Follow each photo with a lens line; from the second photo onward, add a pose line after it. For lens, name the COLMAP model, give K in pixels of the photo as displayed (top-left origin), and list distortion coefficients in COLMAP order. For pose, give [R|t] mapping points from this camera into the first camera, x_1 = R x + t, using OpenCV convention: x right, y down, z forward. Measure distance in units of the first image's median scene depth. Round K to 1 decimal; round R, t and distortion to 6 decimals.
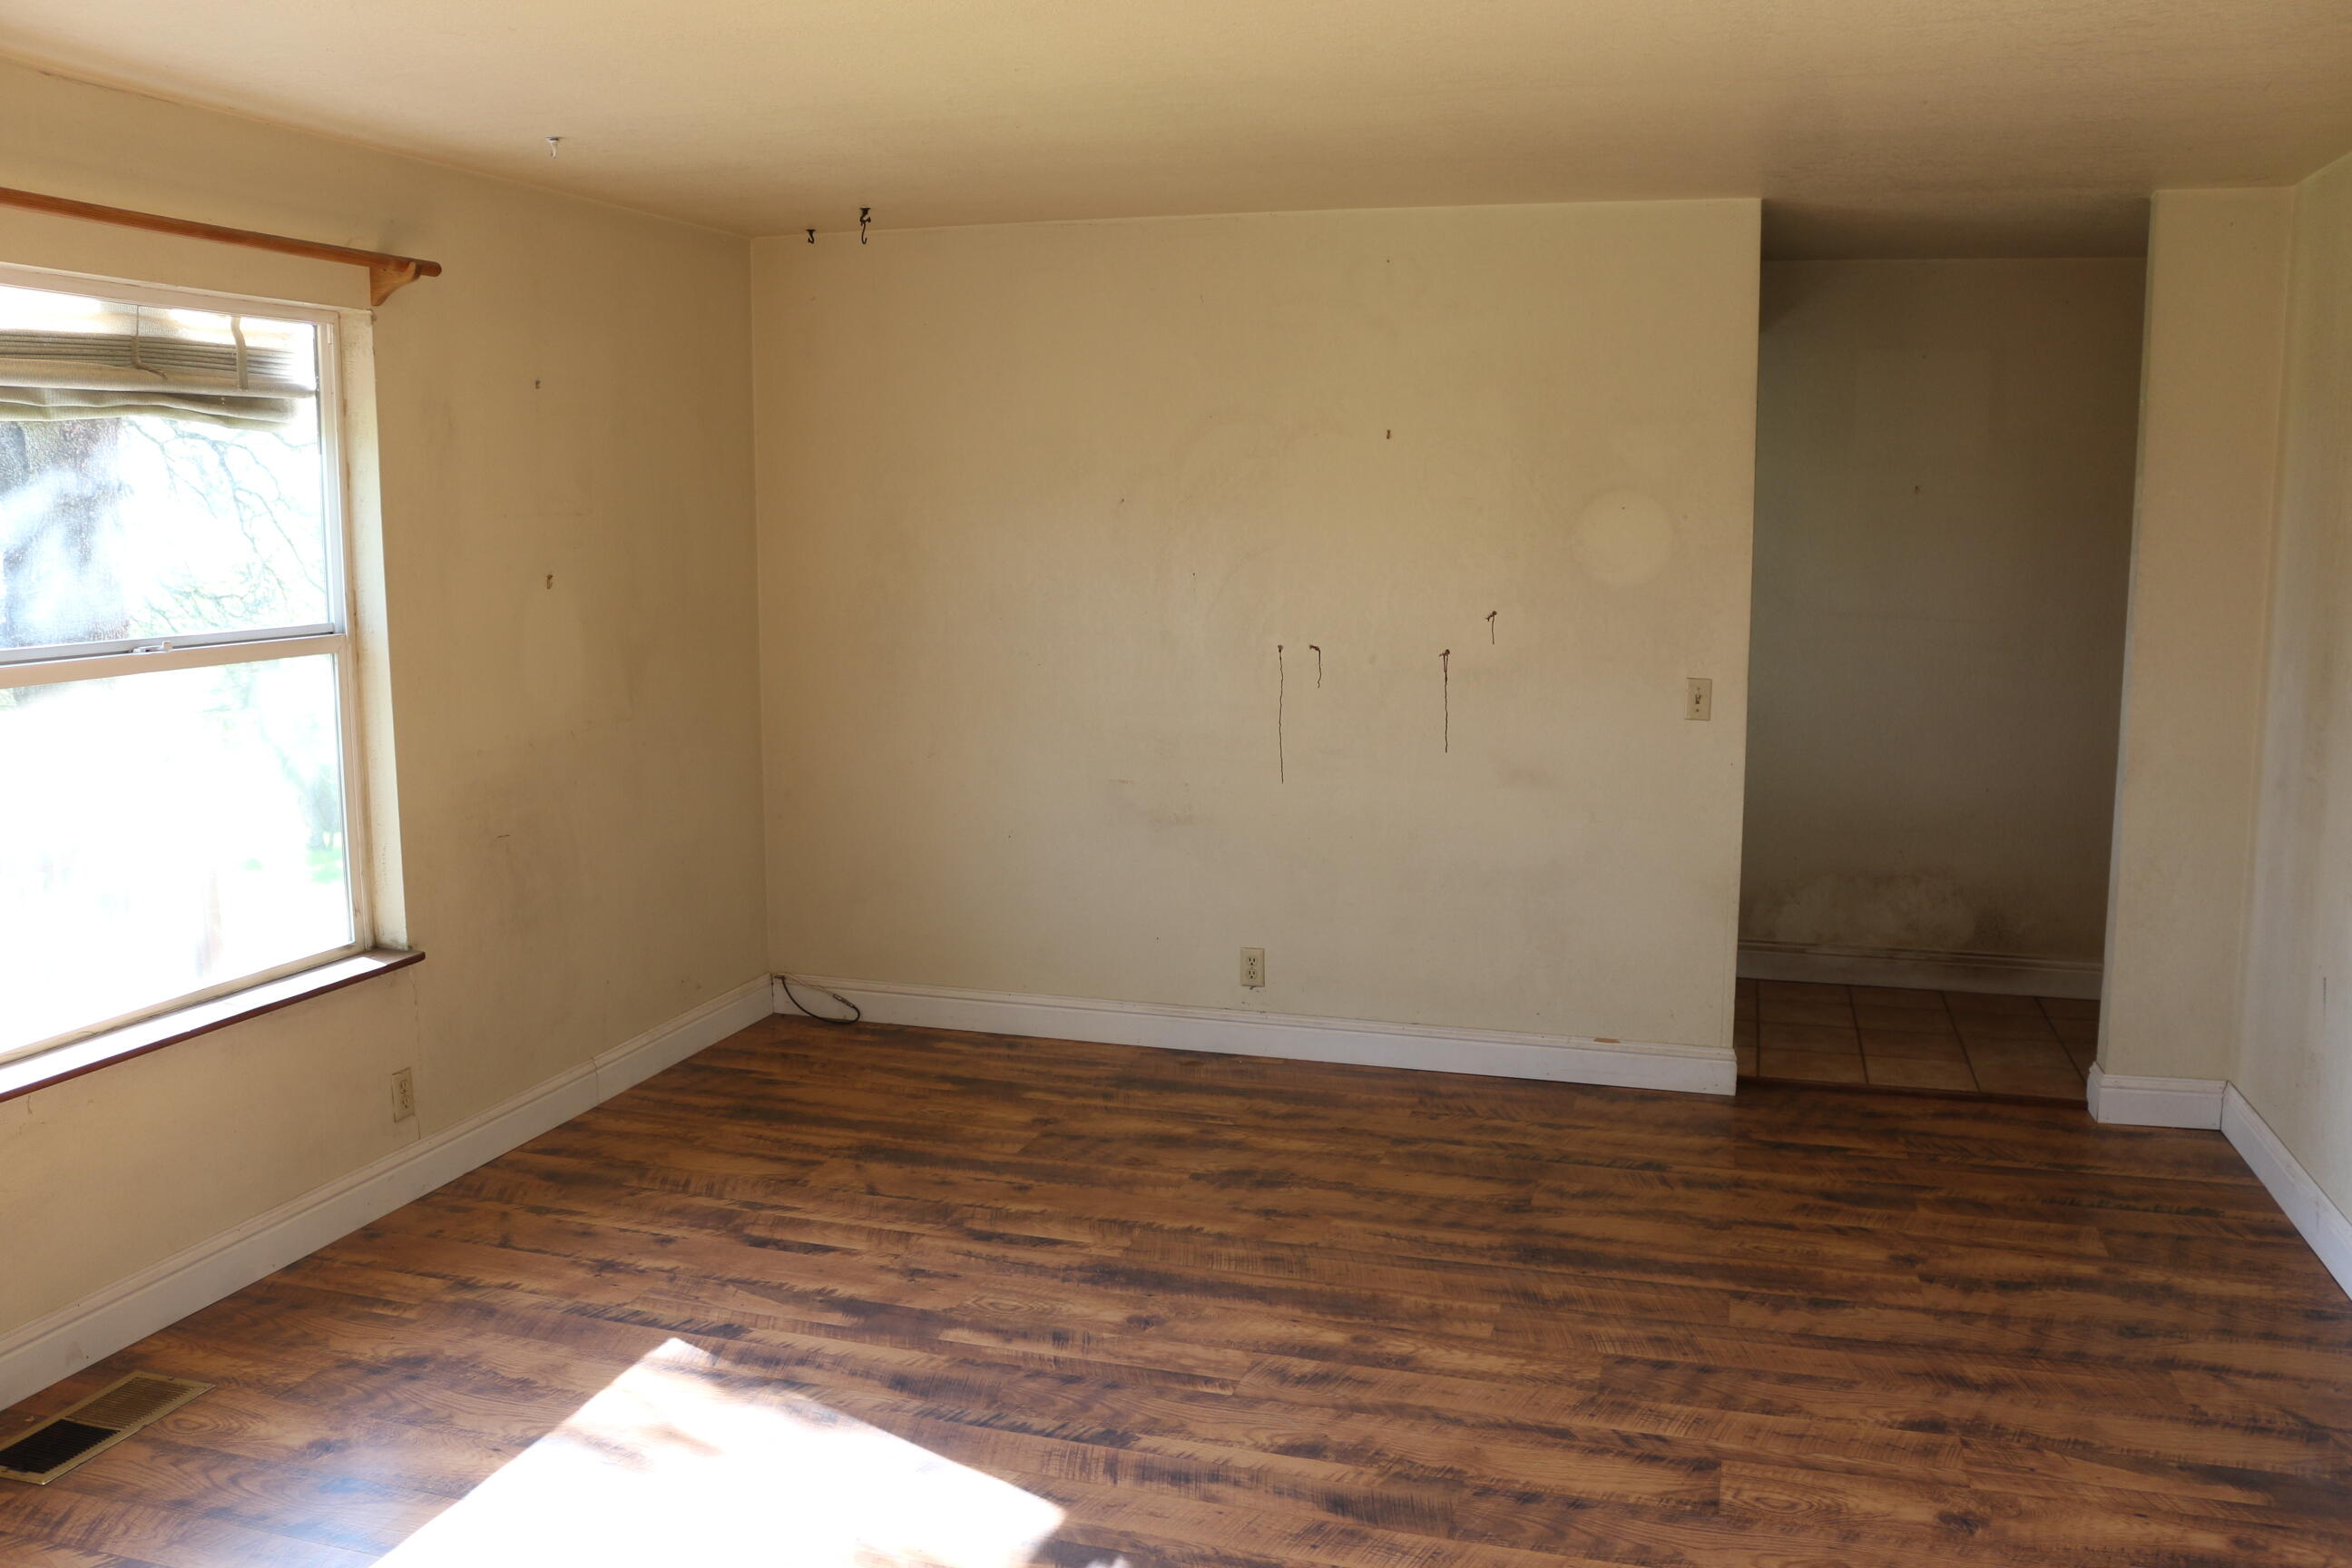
lens RADIAL K [[1934.8, 0, 1170.8], [0, 1934.8, 781.6], [0, 0, 1]] dist [-0.076044, 0.014287]
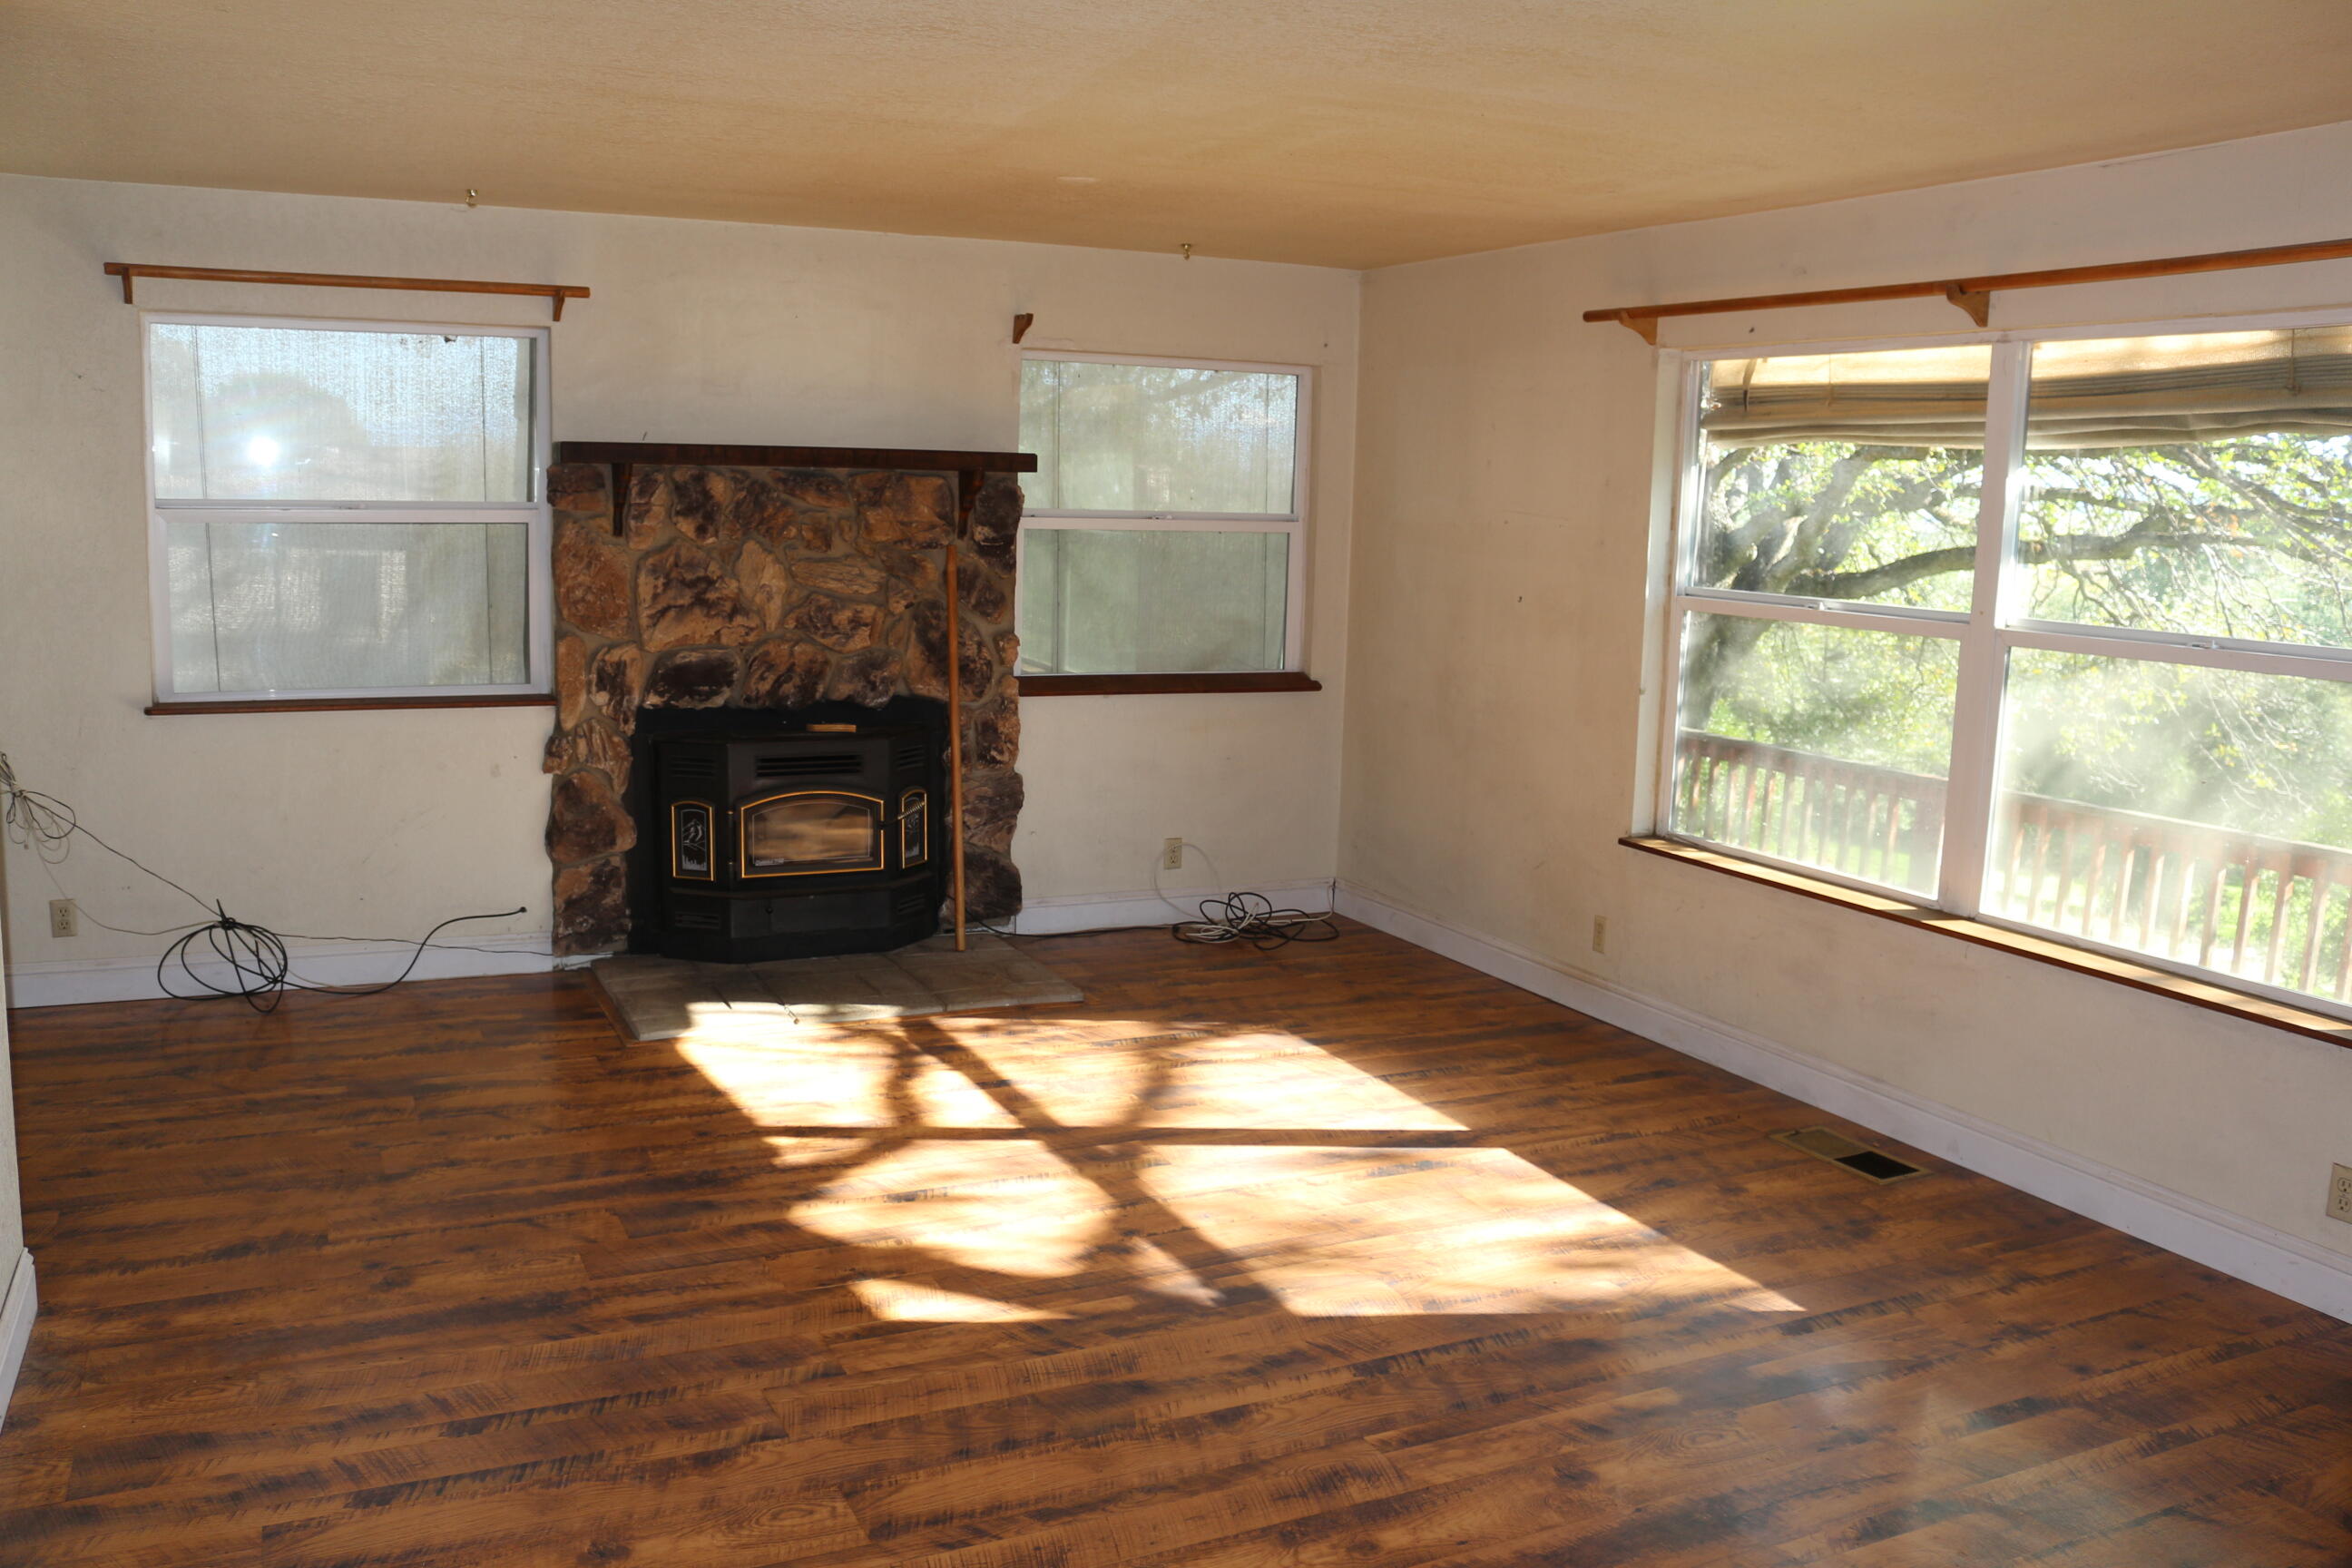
lens RADIAL K [[1934.8, 0, 1170.3], [0, 1934.8, 792.0], [0, 0, 1]] dist [-0.076044, 0.014287]
pose [[-0.740461, 0.079575, -0.667372, 0.702739], [-0.122578, 0.960323, 0.250508, -0.205943], [0.660827, 0.267296, -0.701328, 1.516232]]
